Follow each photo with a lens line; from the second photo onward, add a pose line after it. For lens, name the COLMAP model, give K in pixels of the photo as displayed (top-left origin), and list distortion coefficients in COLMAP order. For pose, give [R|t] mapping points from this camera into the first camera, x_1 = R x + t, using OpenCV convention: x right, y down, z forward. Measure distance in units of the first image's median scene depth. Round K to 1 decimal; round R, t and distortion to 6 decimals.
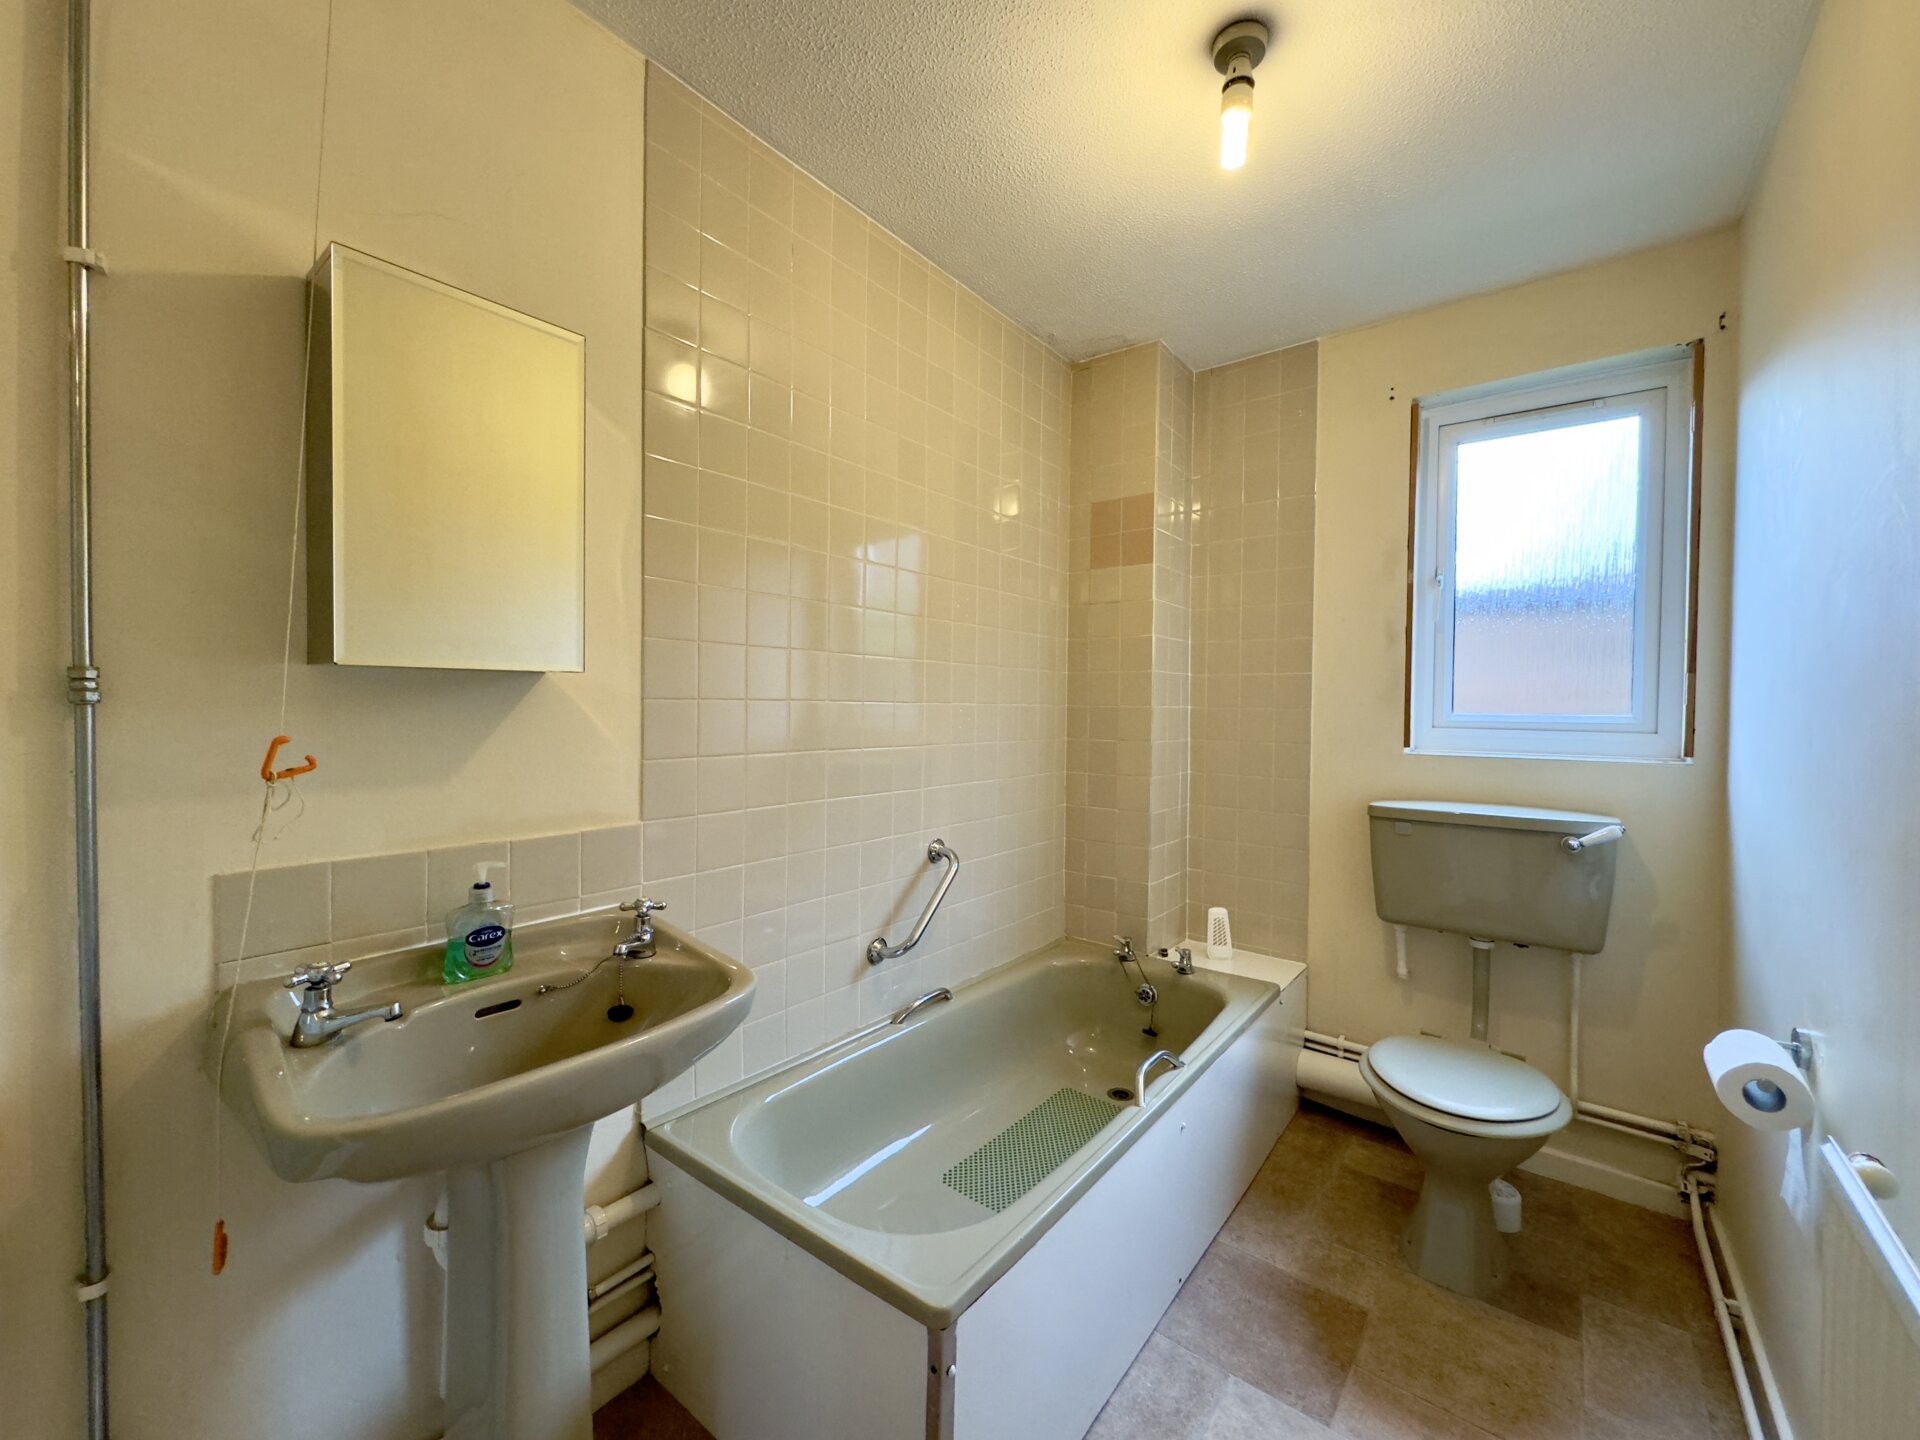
lens RADIAL K [[763.9, 0, 958.3], [0, 763.9, 717.9], [0, 0, 1]] dist [-0.001962, 0.000150]
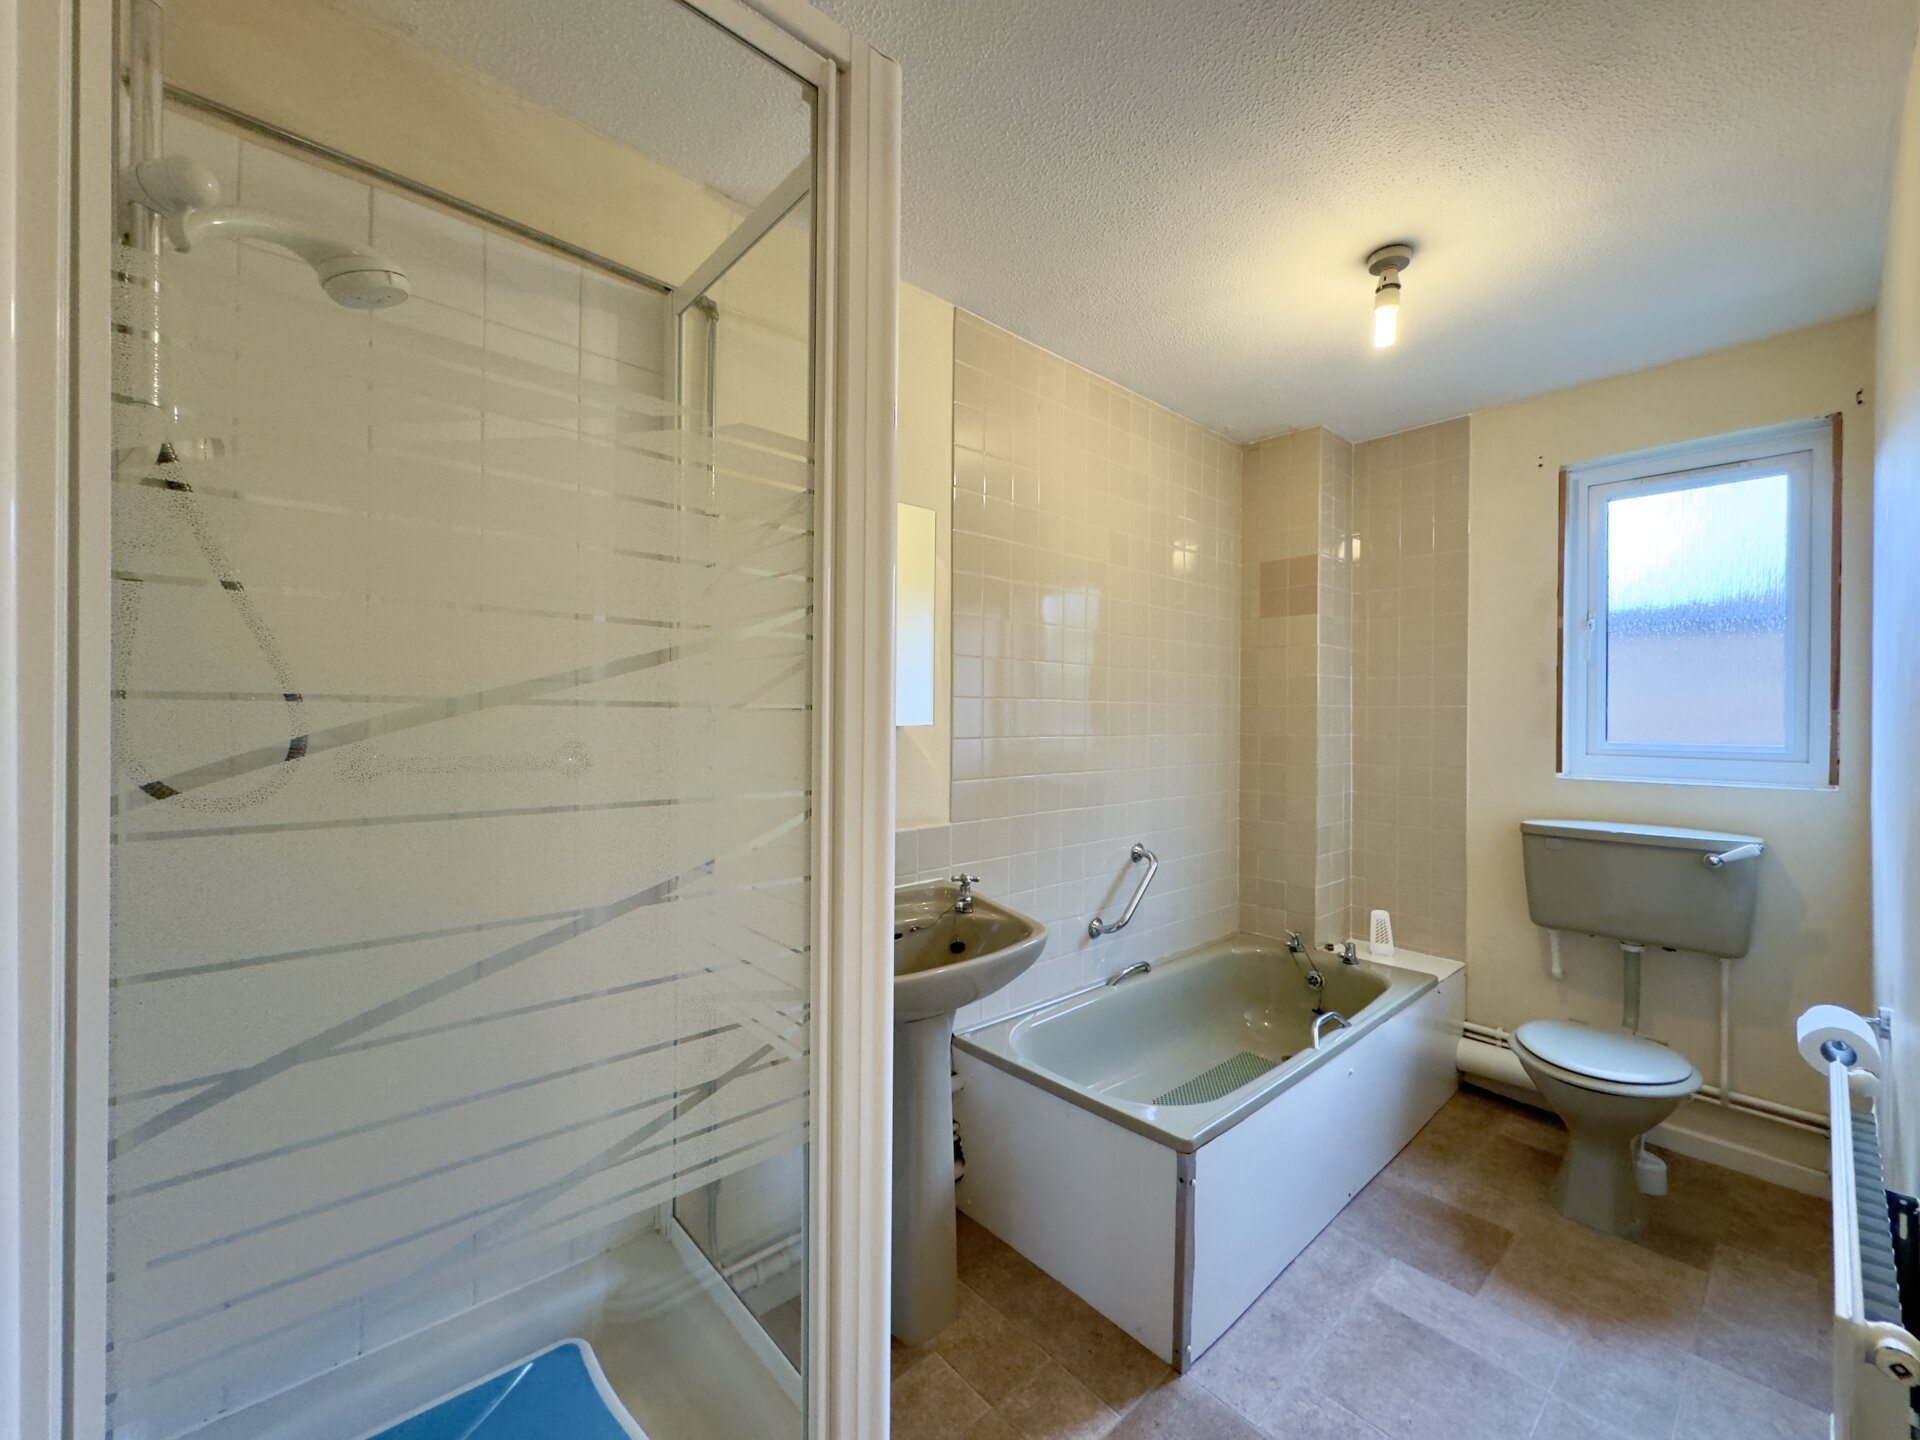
lens RADIAL K [[763.9, 0, 958.3], [0, 763.9, 717.9], [0, 0, 1]] dist [-0.001962, 0.000150]
pose [[0.984196, -0.004530, -0.177025, -0.097610], [0.001825, 0.999879, -0.015441, -0.029716], [0.177074, 0.014874, 0.984085, -0.302014]]
